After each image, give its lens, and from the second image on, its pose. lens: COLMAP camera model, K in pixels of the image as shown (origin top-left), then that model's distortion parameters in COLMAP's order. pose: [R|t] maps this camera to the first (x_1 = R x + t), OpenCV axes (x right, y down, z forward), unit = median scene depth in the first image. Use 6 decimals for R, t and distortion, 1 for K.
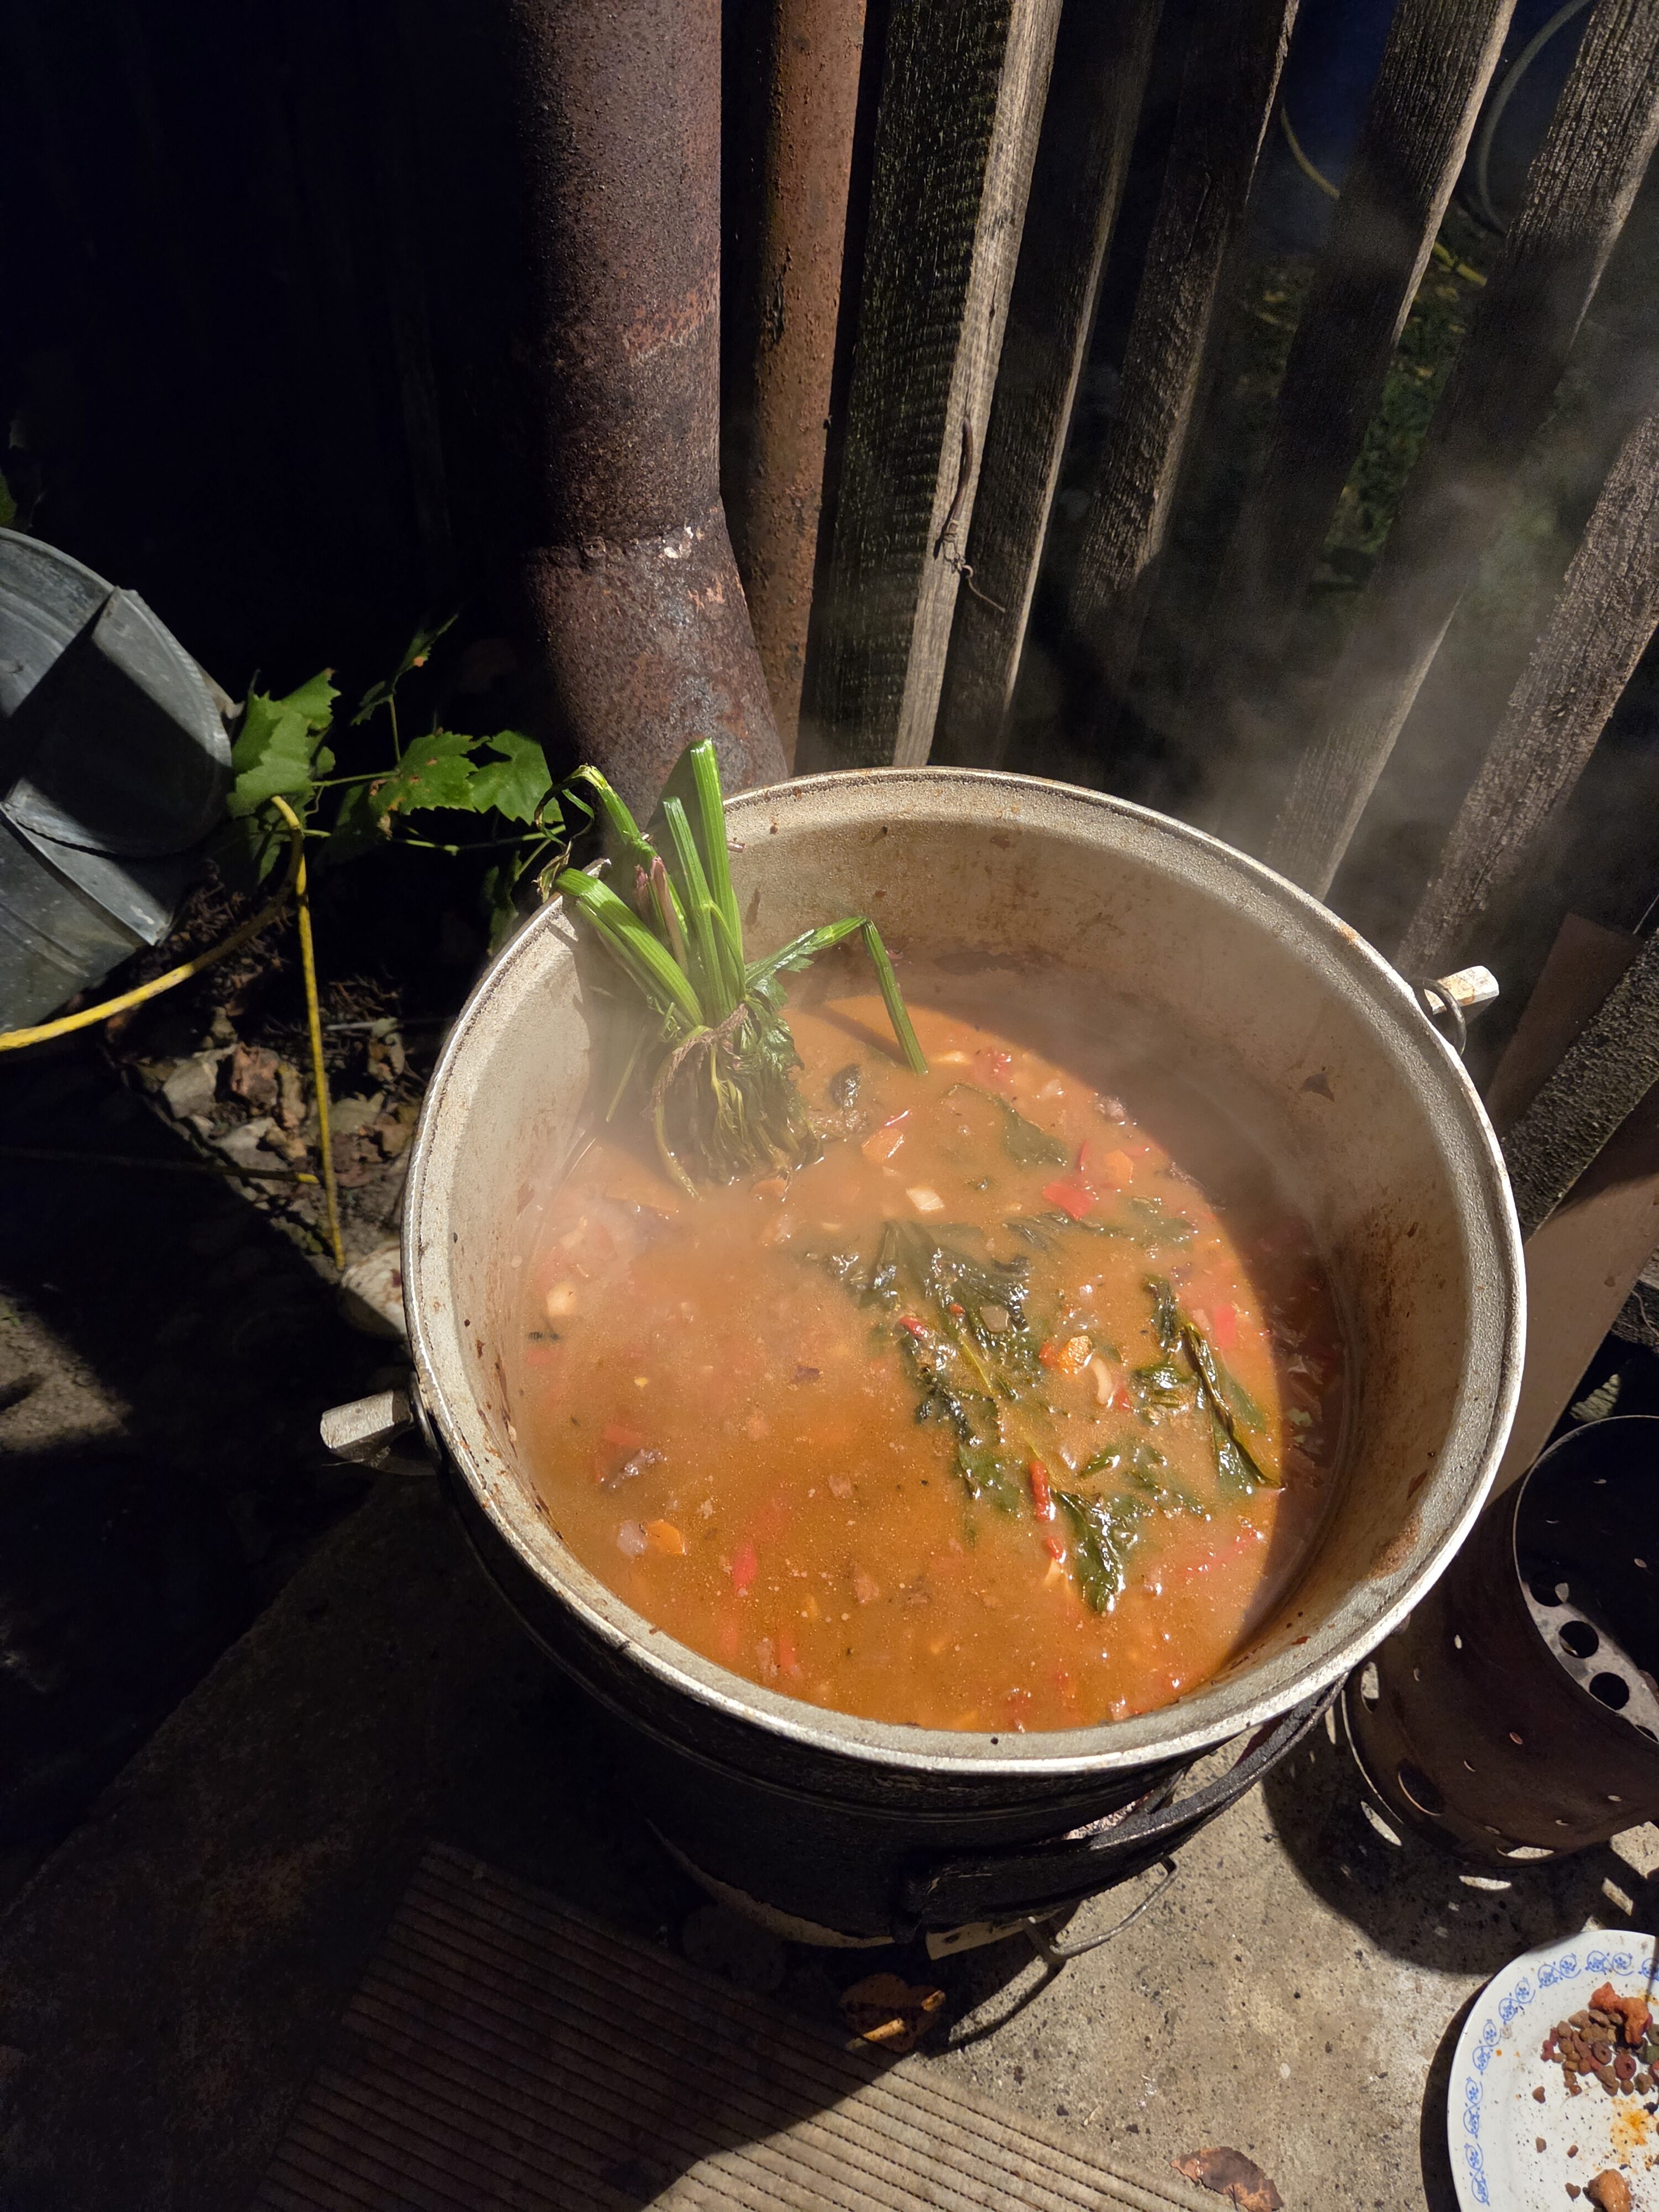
lens RADIAL K [[1497.6, 0, 818.3], [0, 1497.6, 1127.7], [0, 0, 1]] dist [0.051769, -0.055554]
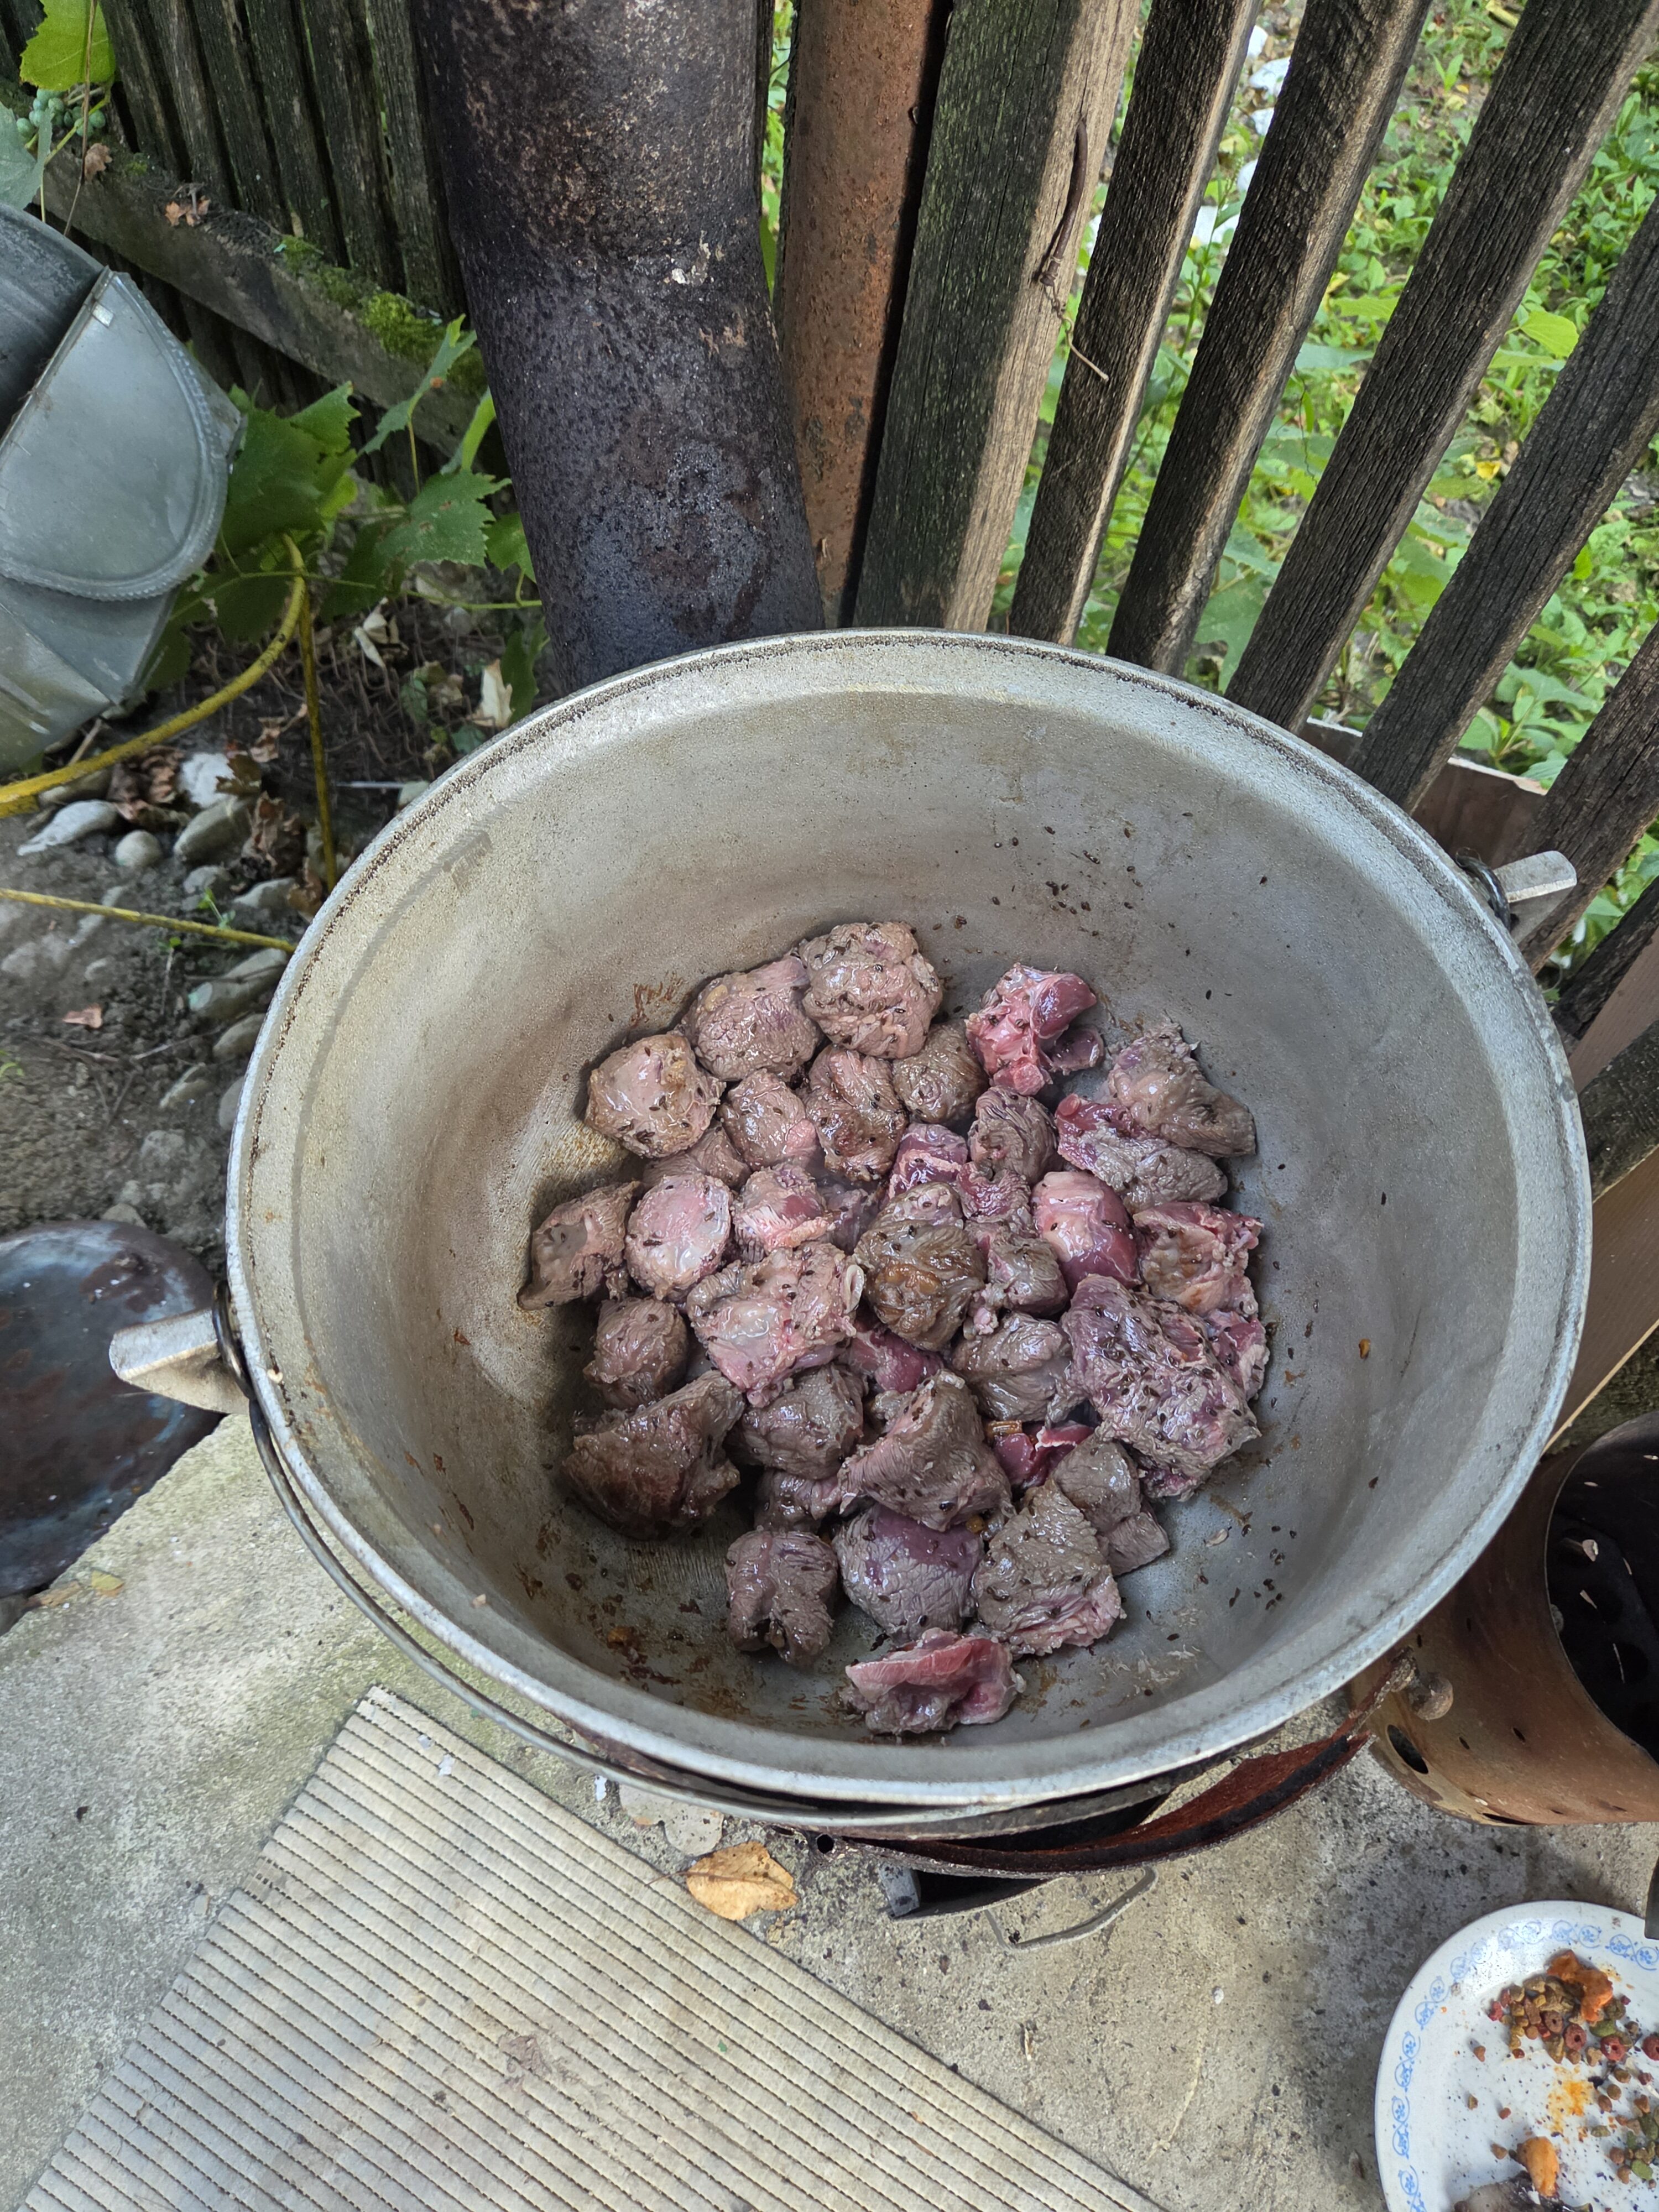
lens RADIAL K [[1491.3, 0, 821.9], [0, 1491.3, 1132.3], [0, 0, 1]] dist [0.041686, -0.046807]
pose [[0.994527, 0.095577, -0.042207, 0.044044], [-0.087821, 0.983546, 0.157878, -0.055021], [0.056602, -0.153307, 0.986556, 0.120093]]
